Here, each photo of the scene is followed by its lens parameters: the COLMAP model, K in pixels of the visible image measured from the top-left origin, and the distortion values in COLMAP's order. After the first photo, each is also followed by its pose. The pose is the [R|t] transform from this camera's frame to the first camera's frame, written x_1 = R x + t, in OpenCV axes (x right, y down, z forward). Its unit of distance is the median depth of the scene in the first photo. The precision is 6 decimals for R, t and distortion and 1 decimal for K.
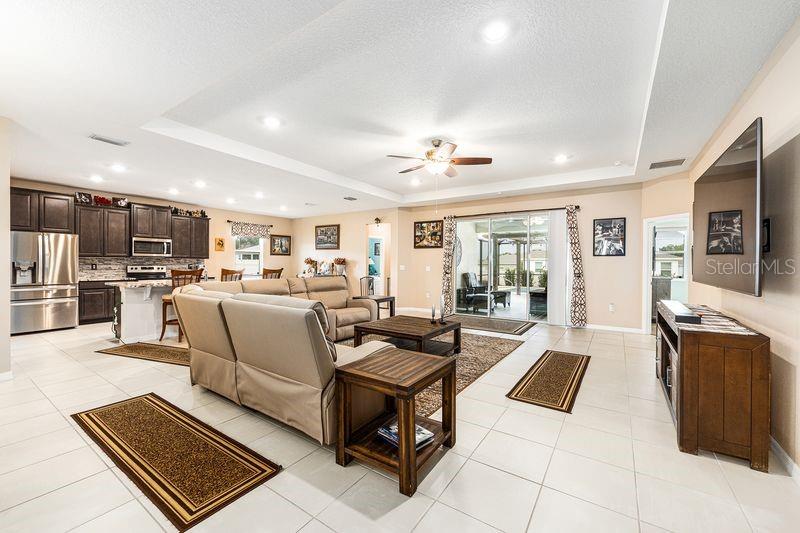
lens RADIAL K [[320.3, 0, 402.3], [0, 320.3, 265.8], [0, 0, 1]] dist [-0.003898, 0.001234]
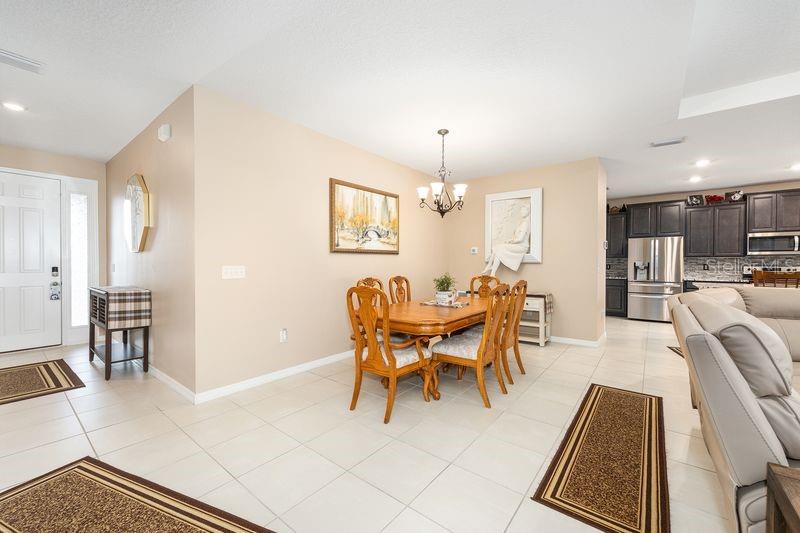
lens RADIAL K [[320.3, 0, 403.0], [0, 320.3, 265.6], [0, 0, 1]] dist [-0.003898, 0.001234]
pose [[-0.077796, 0.003378, -0.996964, 0.096599], [-0.009436, 0.999947, 0.004125, 0.003607], [0.996925, 0.009728, -0.077760, 0.132087]]
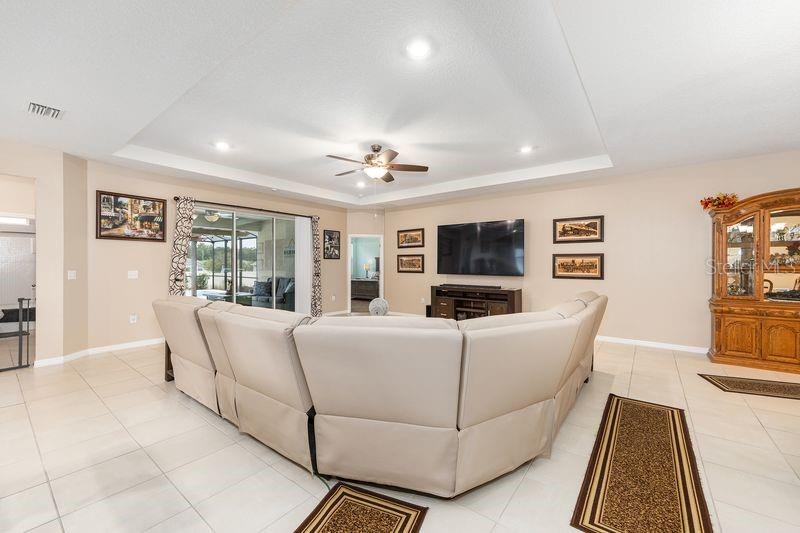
lens RADIAL K [[320.3, 0, 403.5], [0, 320.3, 266.6], [0, 0, 1]] dist [-0.003898, 0.001234]
pose [[0.062070, -0.013294, 0.997983, -0.569577], [0.006126, 0.999898, 0.012938, -0.012861], [-0.998053, 0.005311, 0.062145, 0.537759]]
